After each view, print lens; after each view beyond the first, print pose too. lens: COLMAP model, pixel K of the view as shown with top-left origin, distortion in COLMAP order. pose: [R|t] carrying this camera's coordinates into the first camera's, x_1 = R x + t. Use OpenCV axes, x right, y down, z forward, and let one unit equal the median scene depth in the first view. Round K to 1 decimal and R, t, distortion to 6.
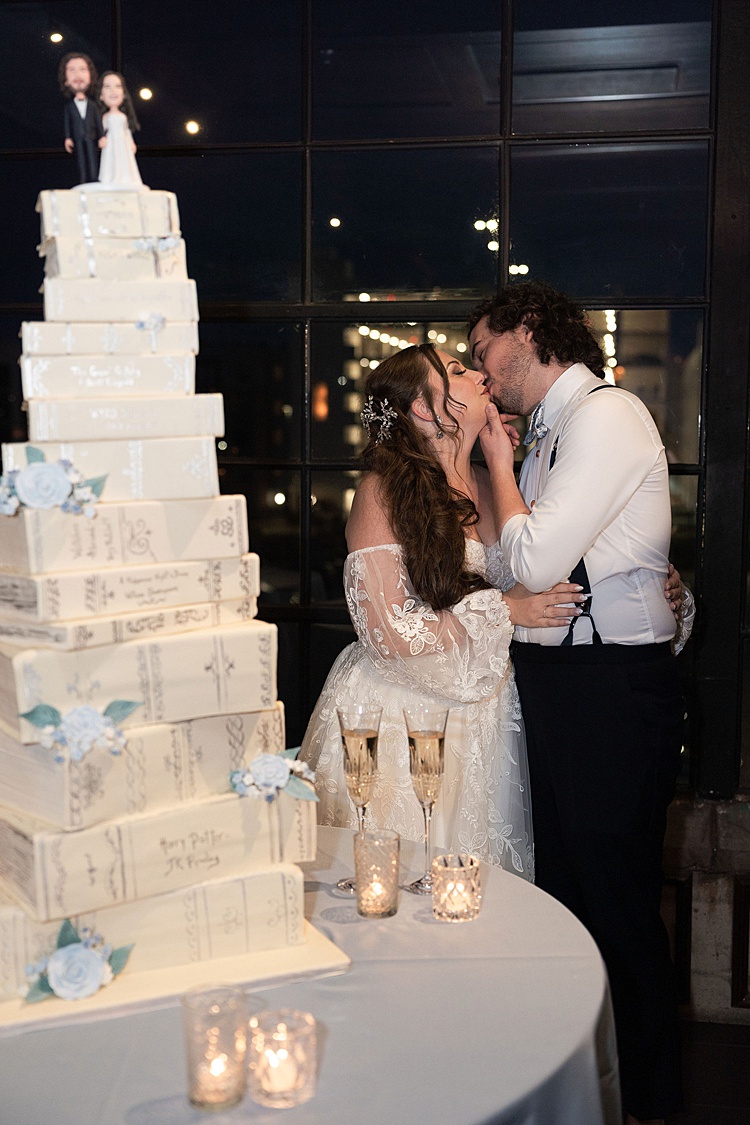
lens RADIAL K [[1306.2, 0, 375.0], [0, 1306.2, 562.5], [0, 0, 1]] dist [-0.012917, -0.022390]
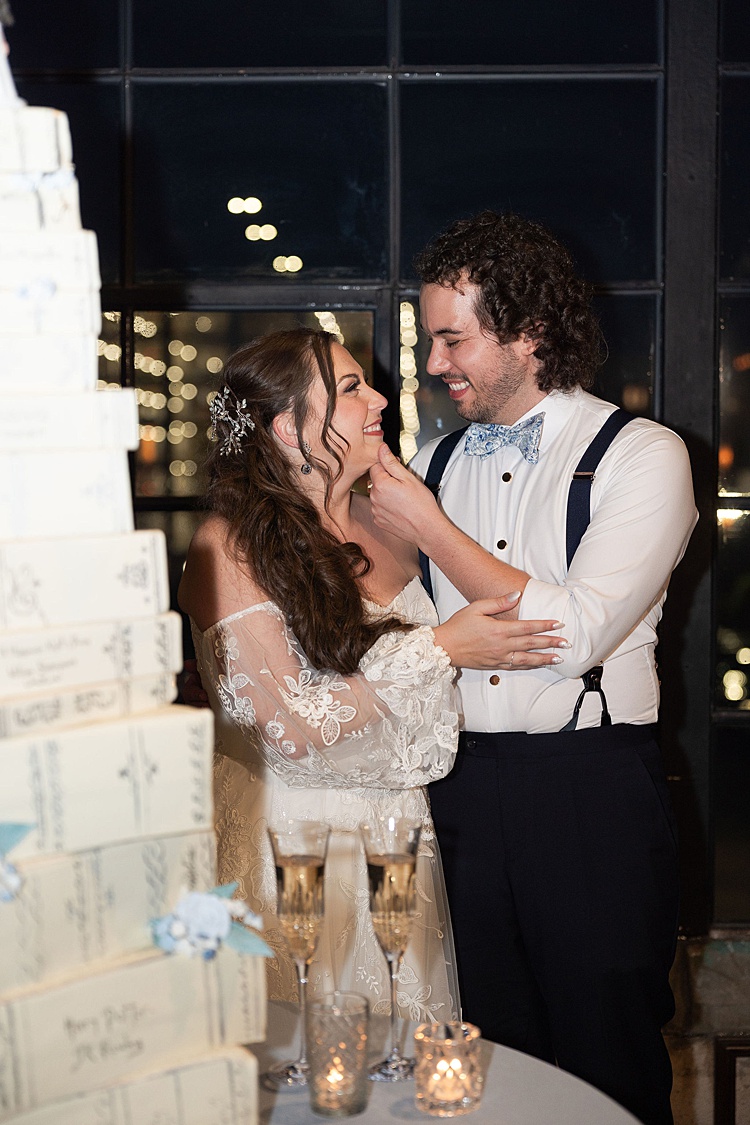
lens RADIAL K [[1737.6, 0, 375.0], [0, 1737.6, 562.5], [0, 0, 1]] dist [-0.026944, 0.007434]
pose [[0.987625, -0.016020, 0.156013, -0.134172], [0.023823, 0.998550, -0.048280, 0.014853], [-0.155013, 0.051399, 0.986574, 0.041083]]
